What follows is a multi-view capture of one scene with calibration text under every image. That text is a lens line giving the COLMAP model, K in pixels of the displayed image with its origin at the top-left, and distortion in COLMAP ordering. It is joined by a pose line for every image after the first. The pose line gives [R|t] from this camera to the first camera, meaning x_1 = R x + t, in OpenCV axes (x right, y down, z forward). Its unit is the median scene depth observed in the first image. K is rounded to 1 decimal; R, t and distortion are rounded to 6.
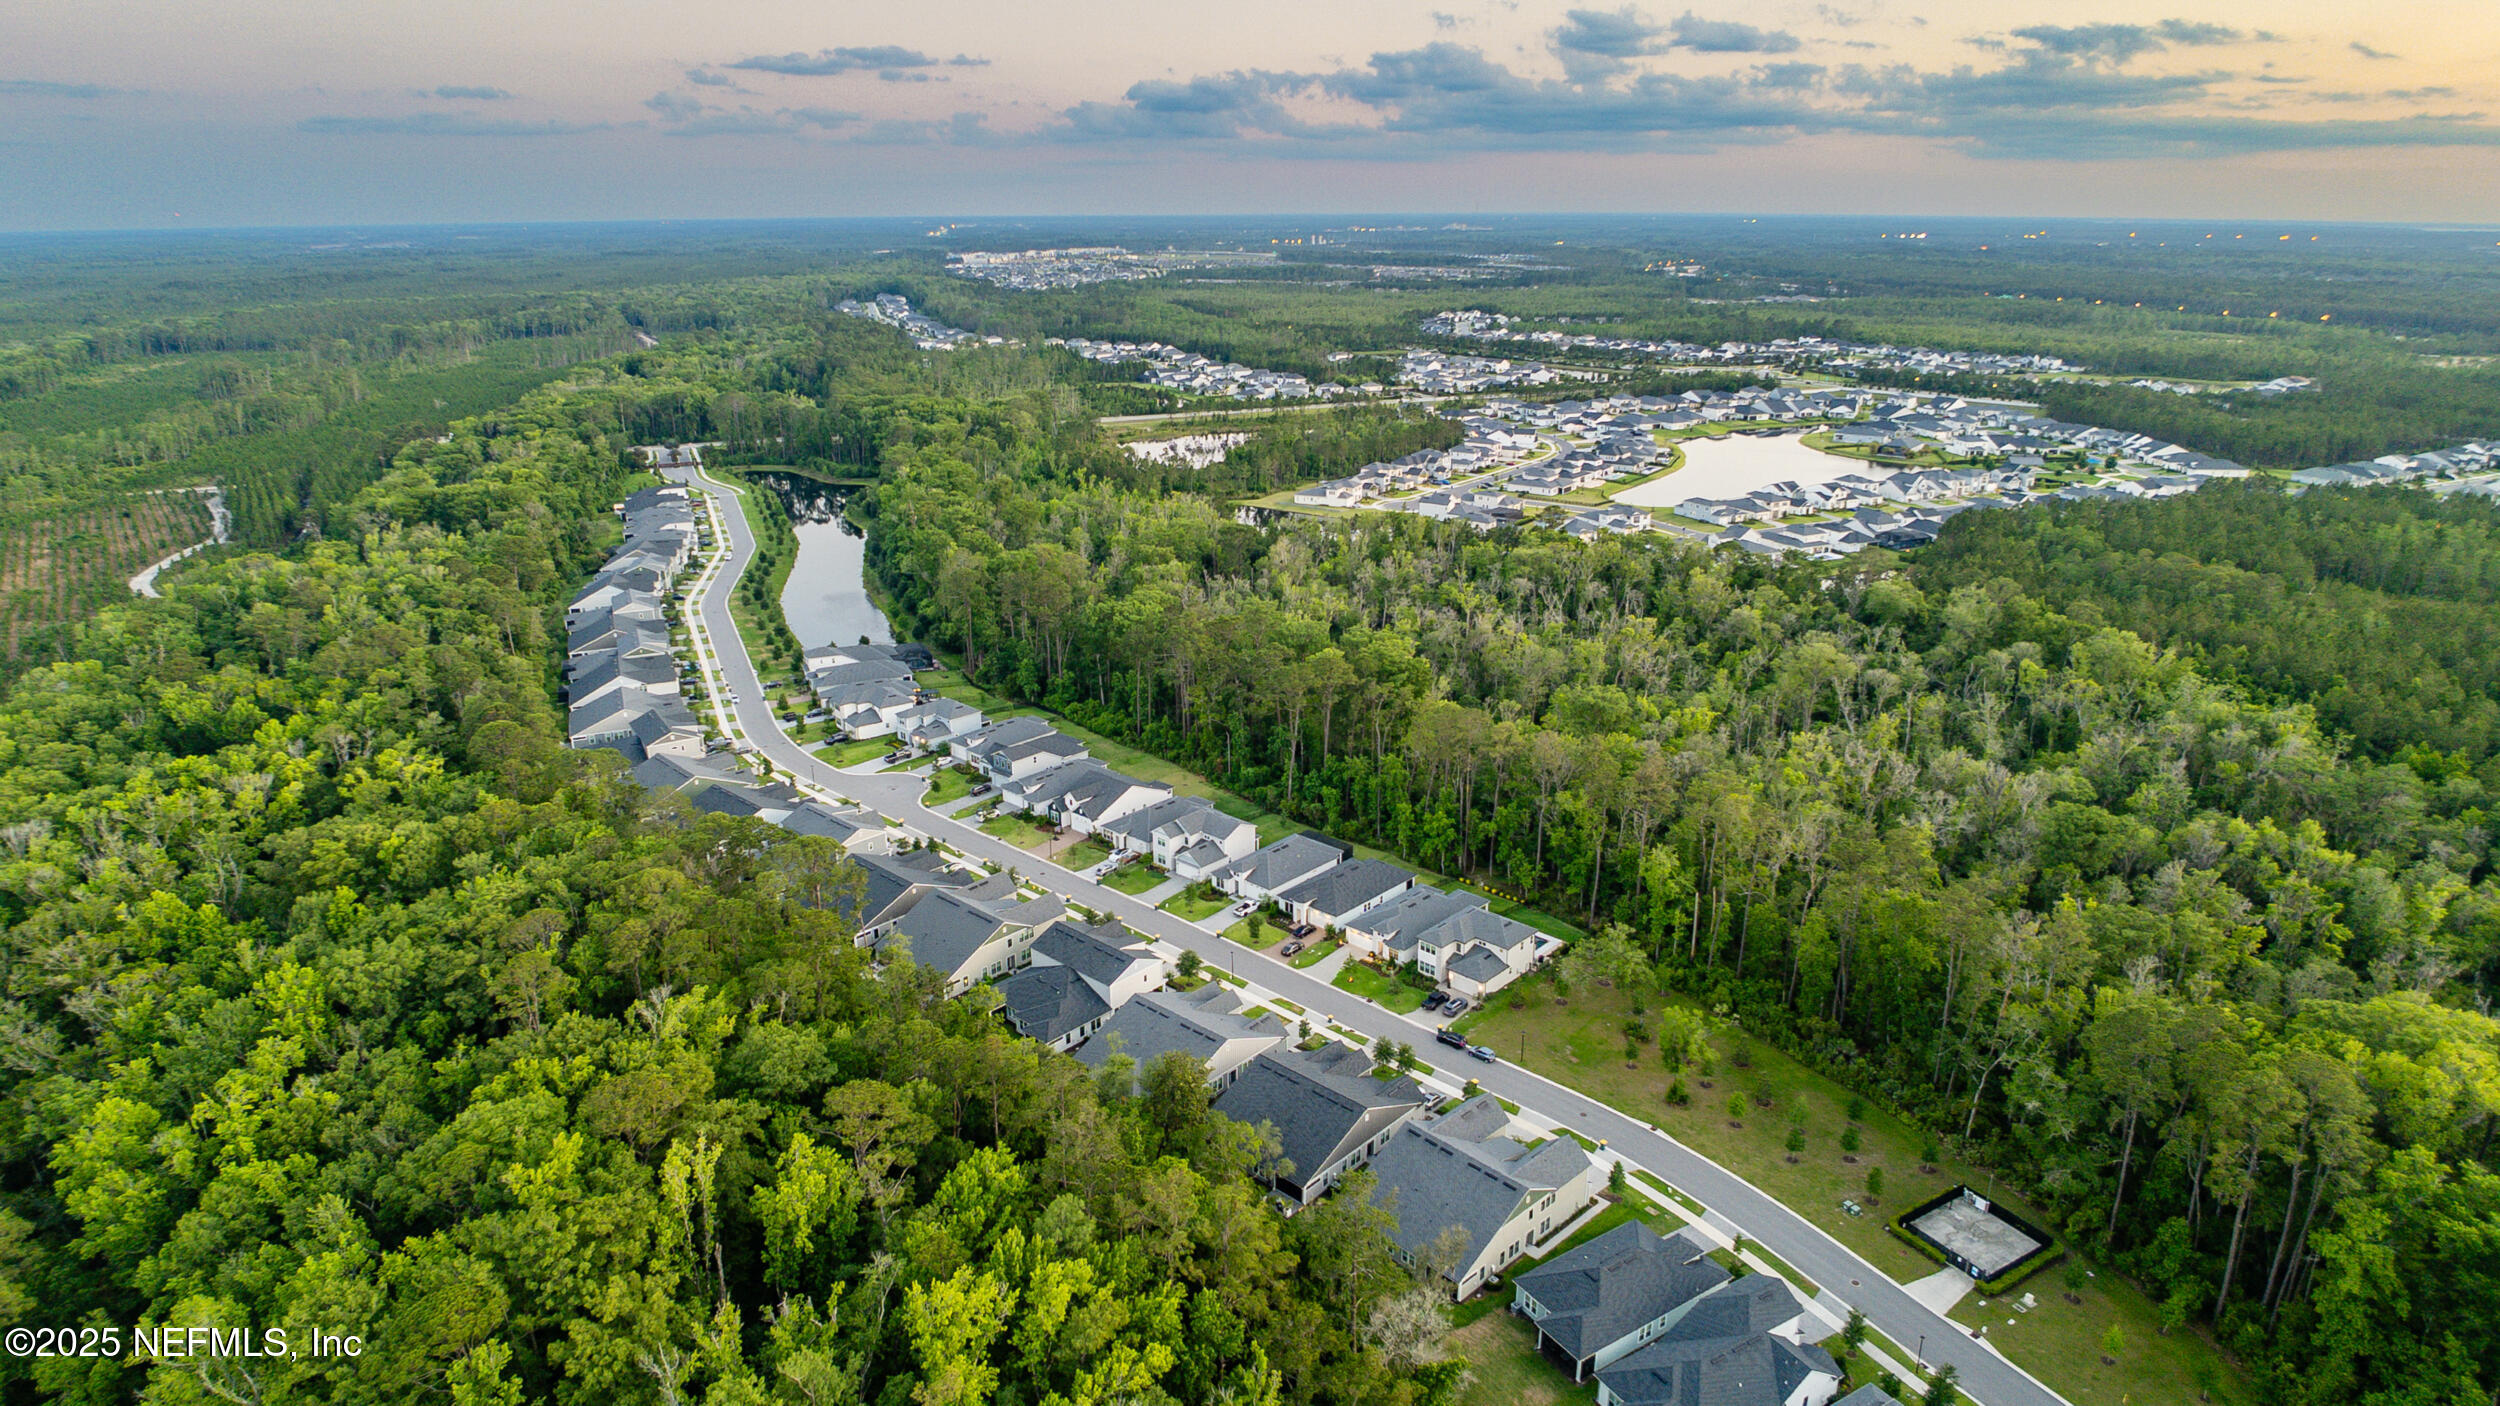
lens RADIAL K [[1503.9, 0, 1250.0], [0, 1503.9, 703.0], [0, 0, 1]] dist [-0.024107, -0.006583]
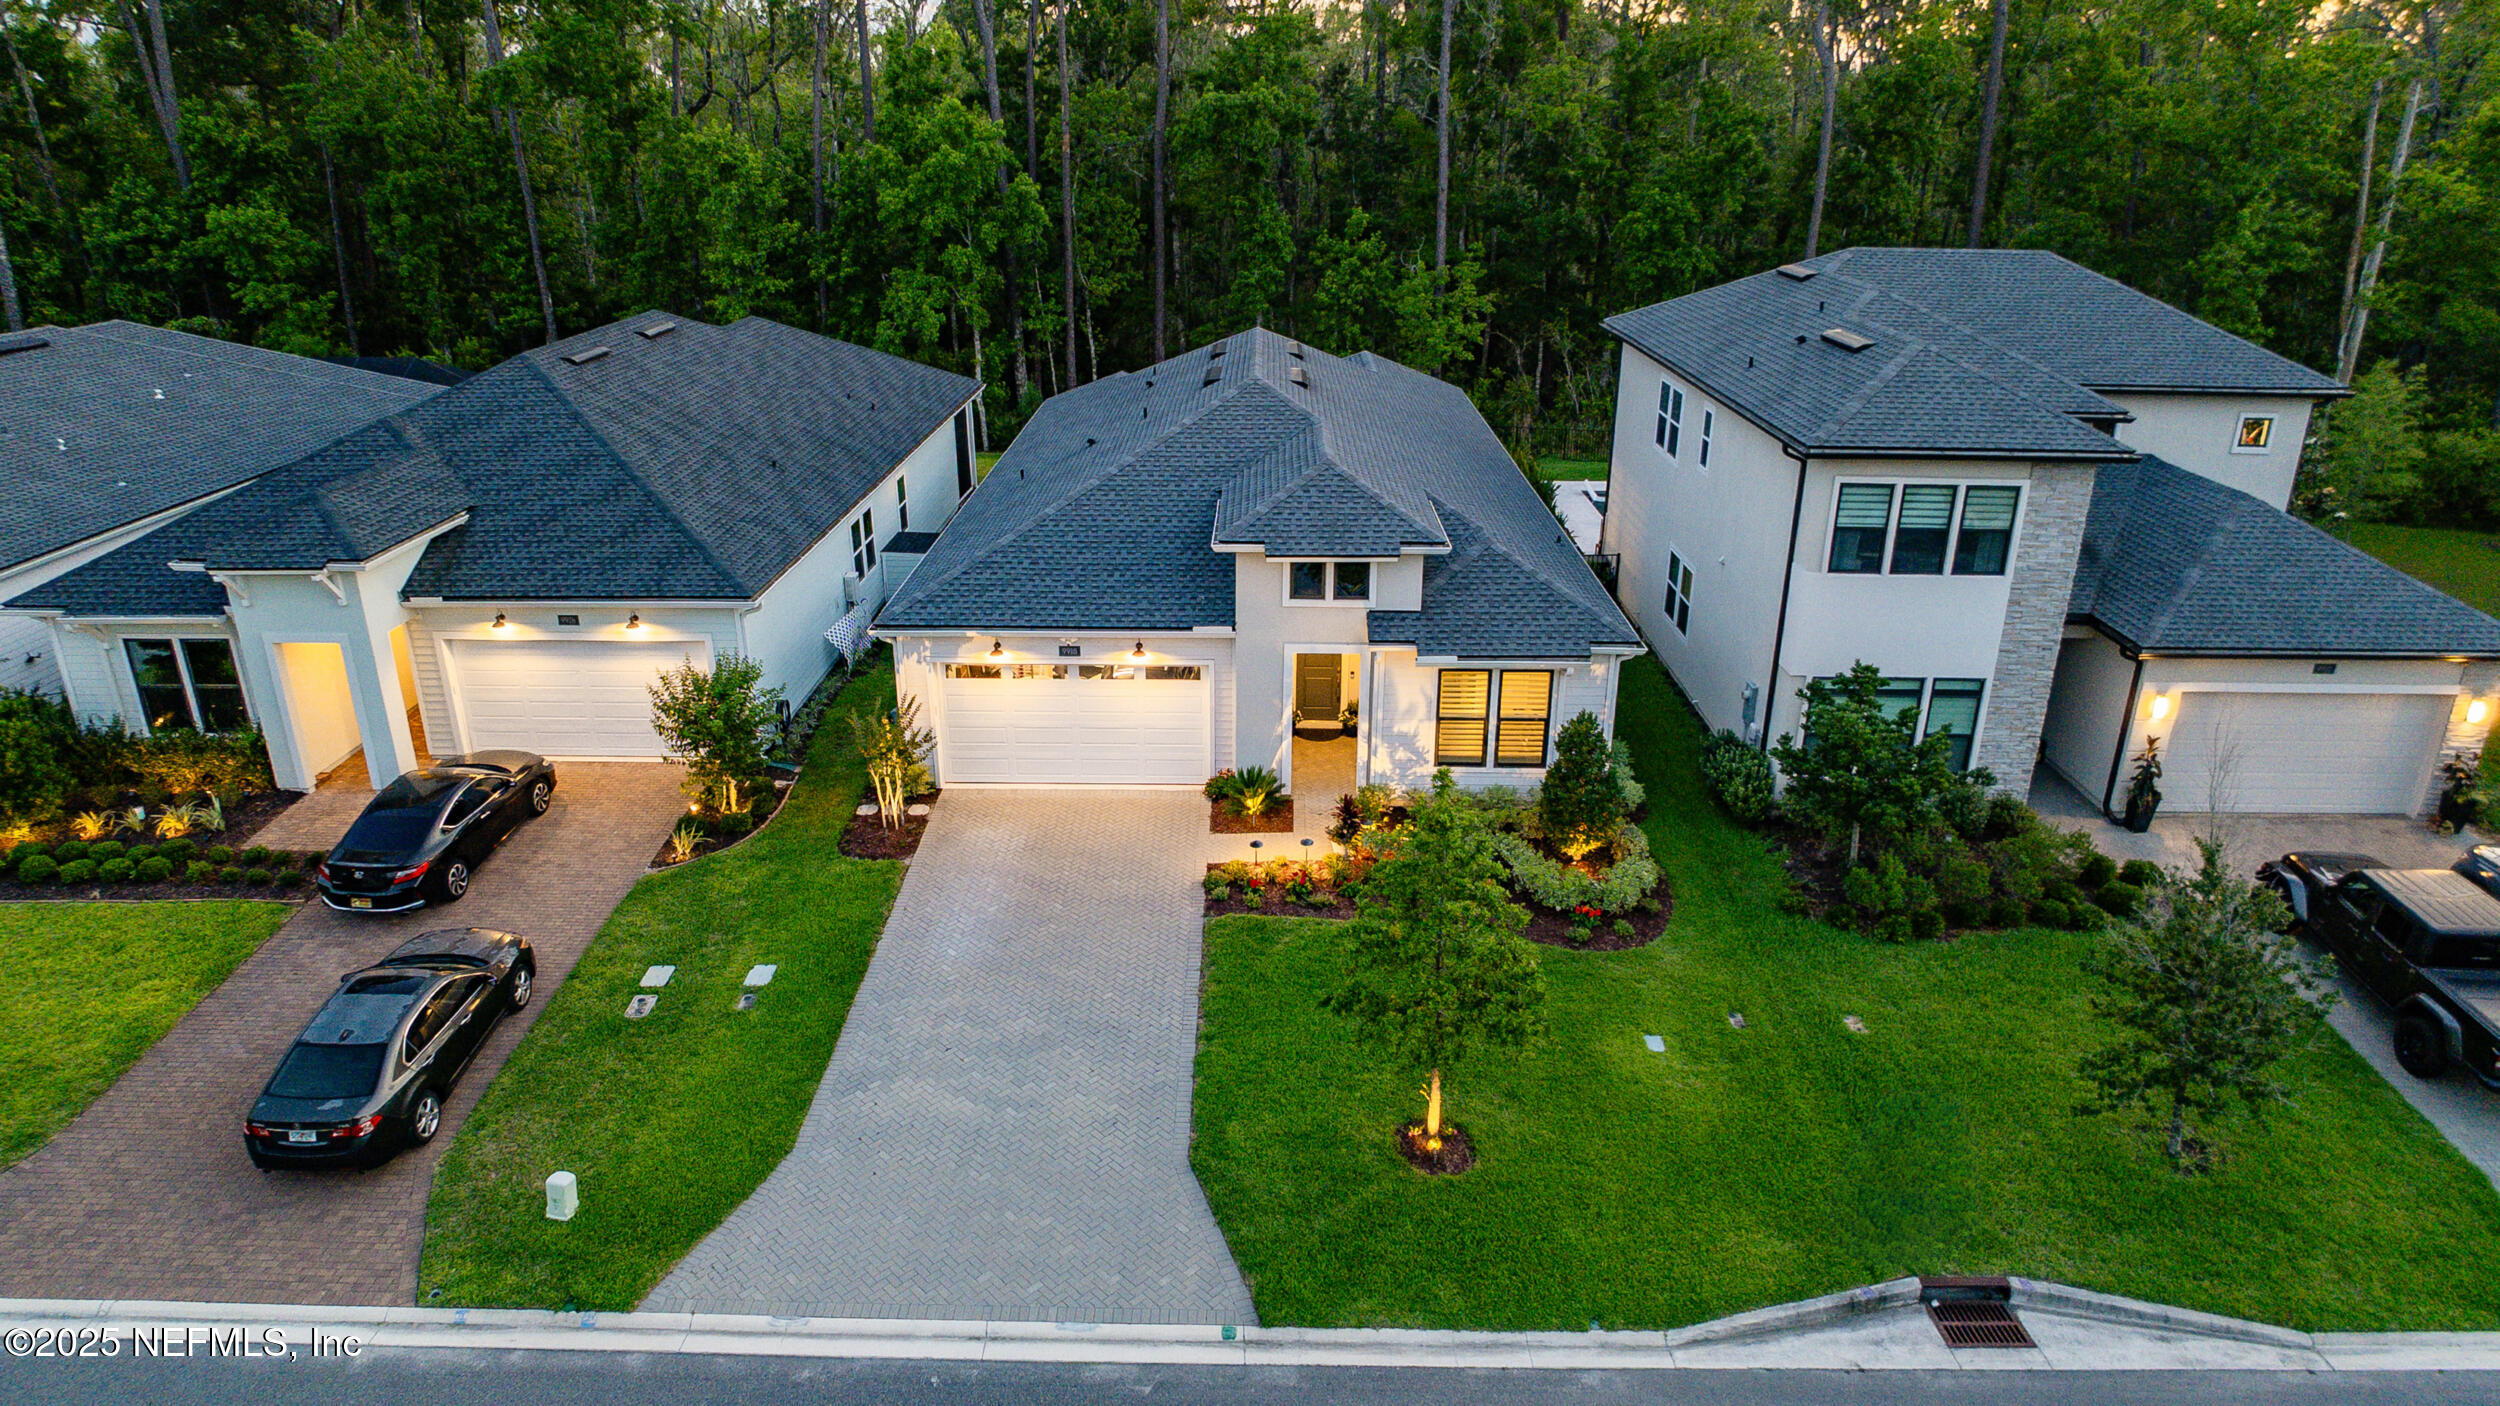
lens RADIAL K [[1512.6, 0, 1248.3], [0, 1512.6, 705.5], [0, 0, 1]] dist [-0.029689, 0.000645]
pose [[0.748525, -0.247167, 0.615320, 0.018010], [0.216669, 0.968167, 0.125327, 0.145154], [-0.626709, 0.039510, 0.778251, 0.901639]]
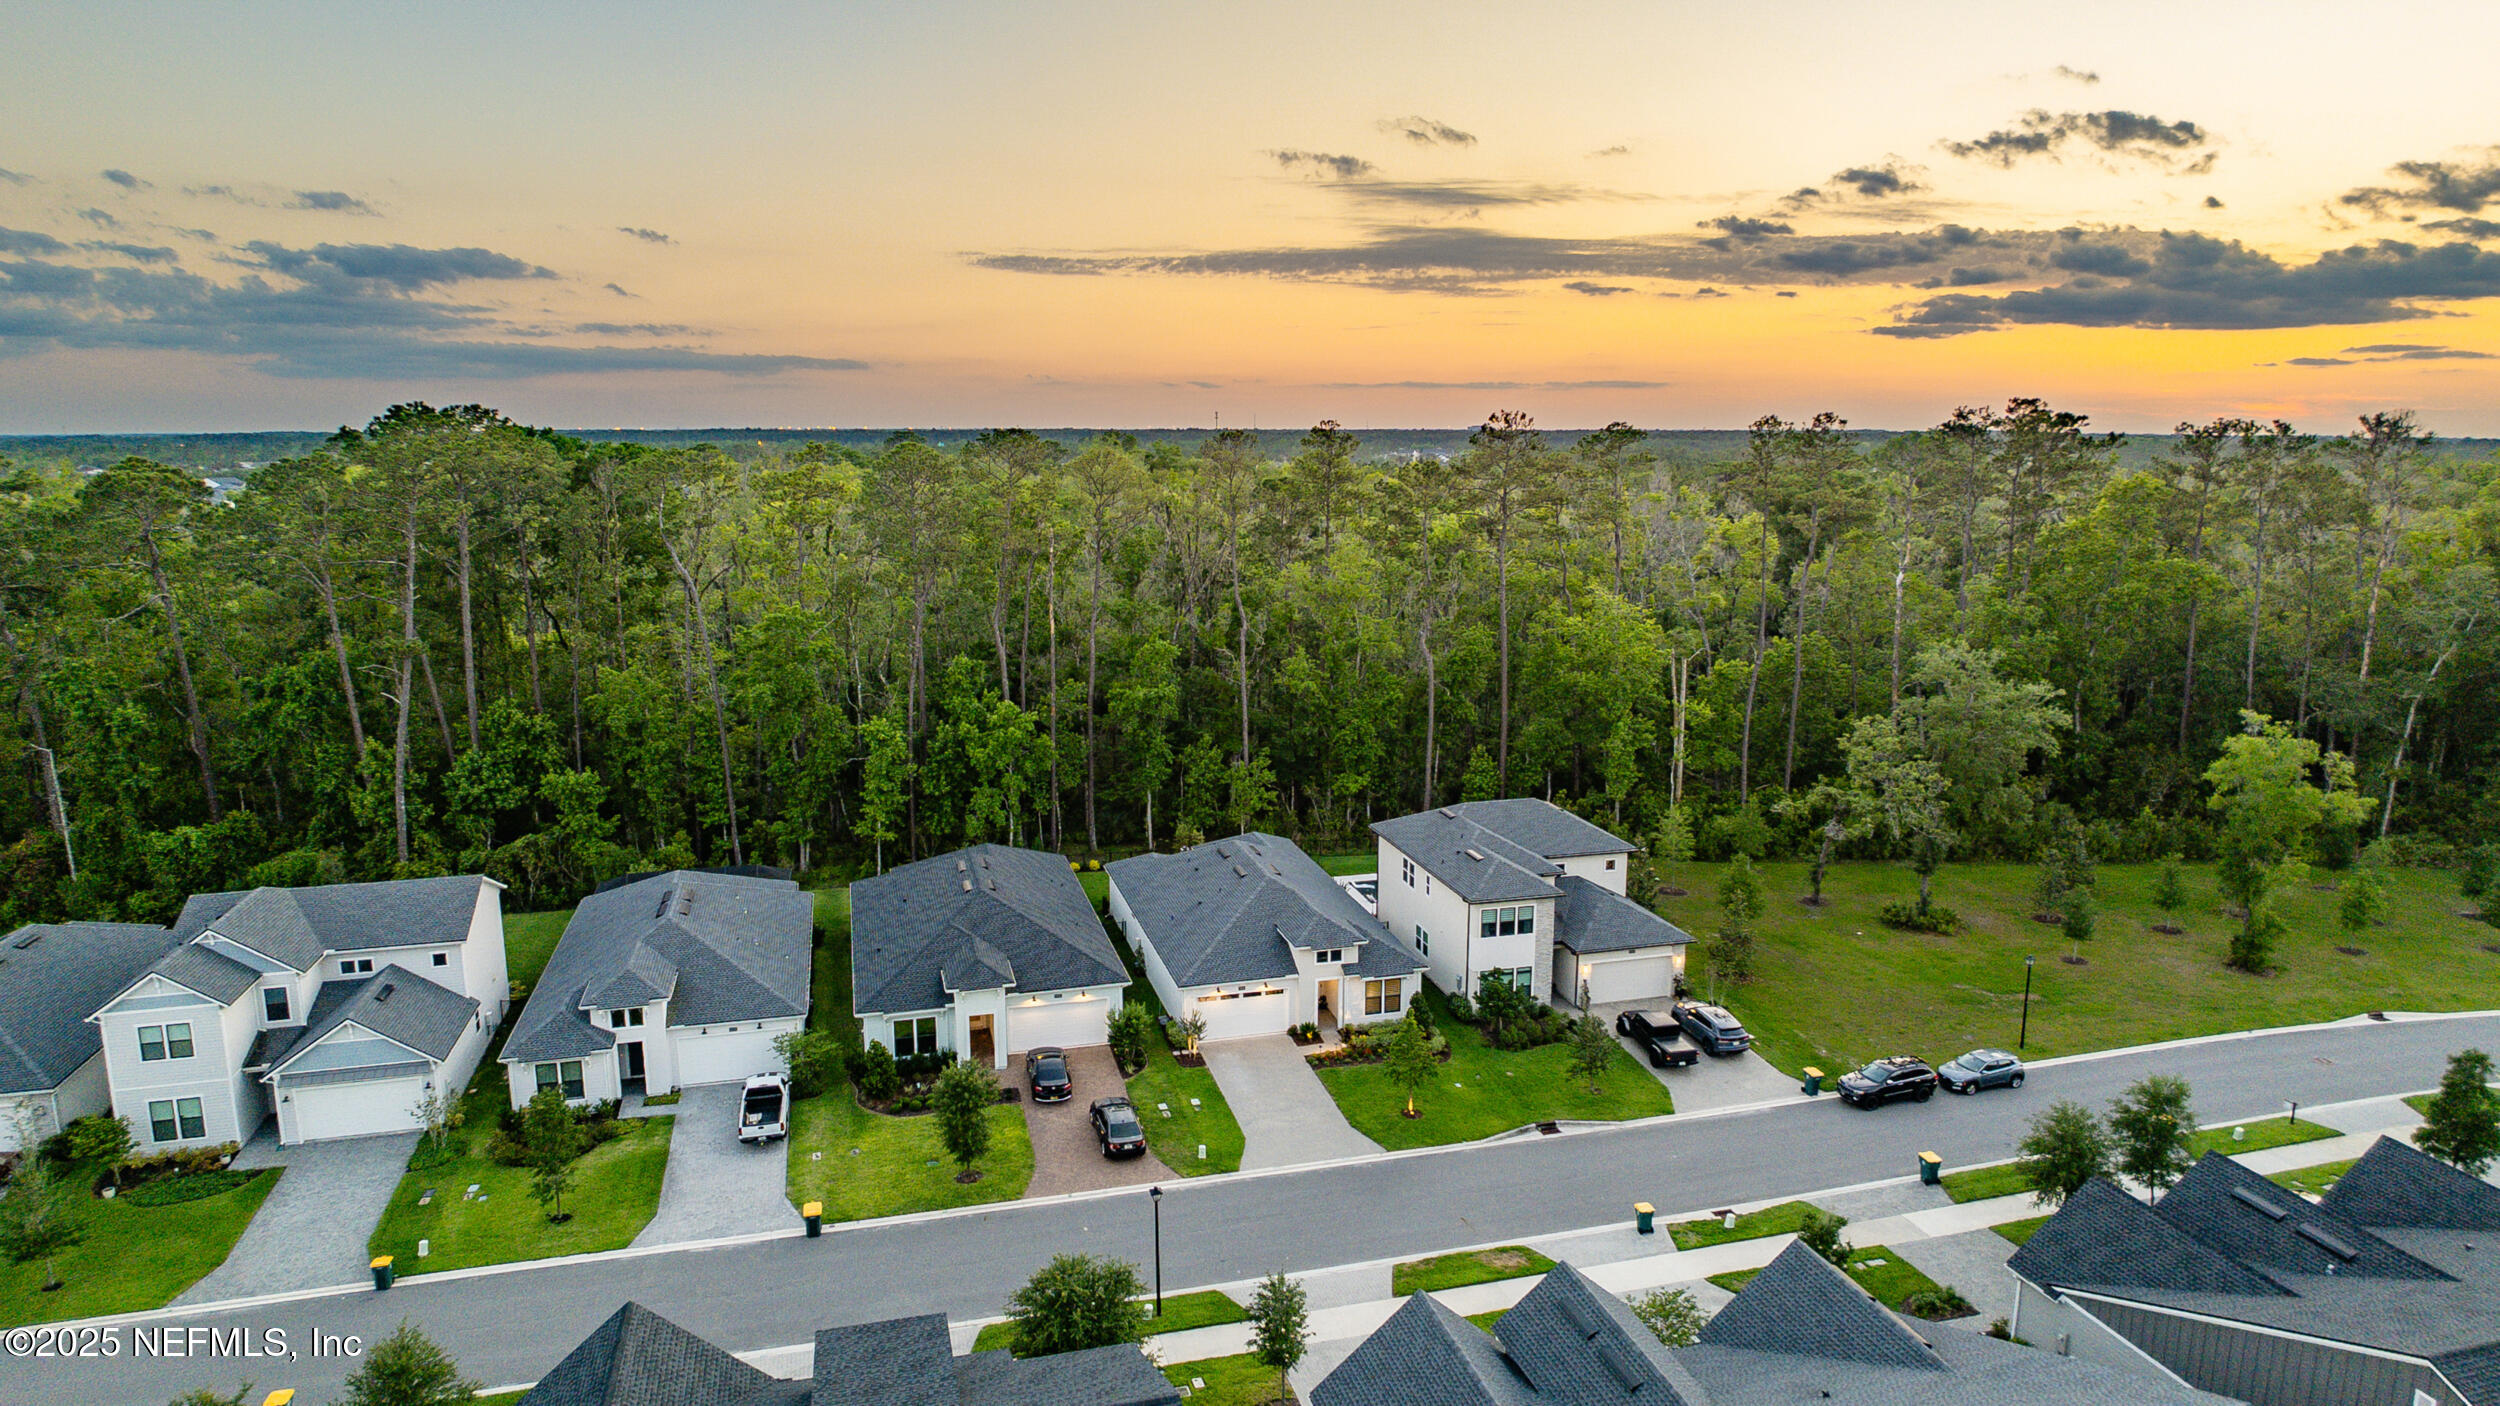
lens RADIAL K [[1503.9, 0, 1250.0], [0, 1503.9, 703.0], [0, 0, 1]] dist [-0.024107, -0.006583]
pose [[0.539357, -0.162972, 0.826156, -0.161846], [0.278499, 0.960406, 0.007636, 0.095858], [-0.794690, 0.225965, 0.563389, 0.808033]]
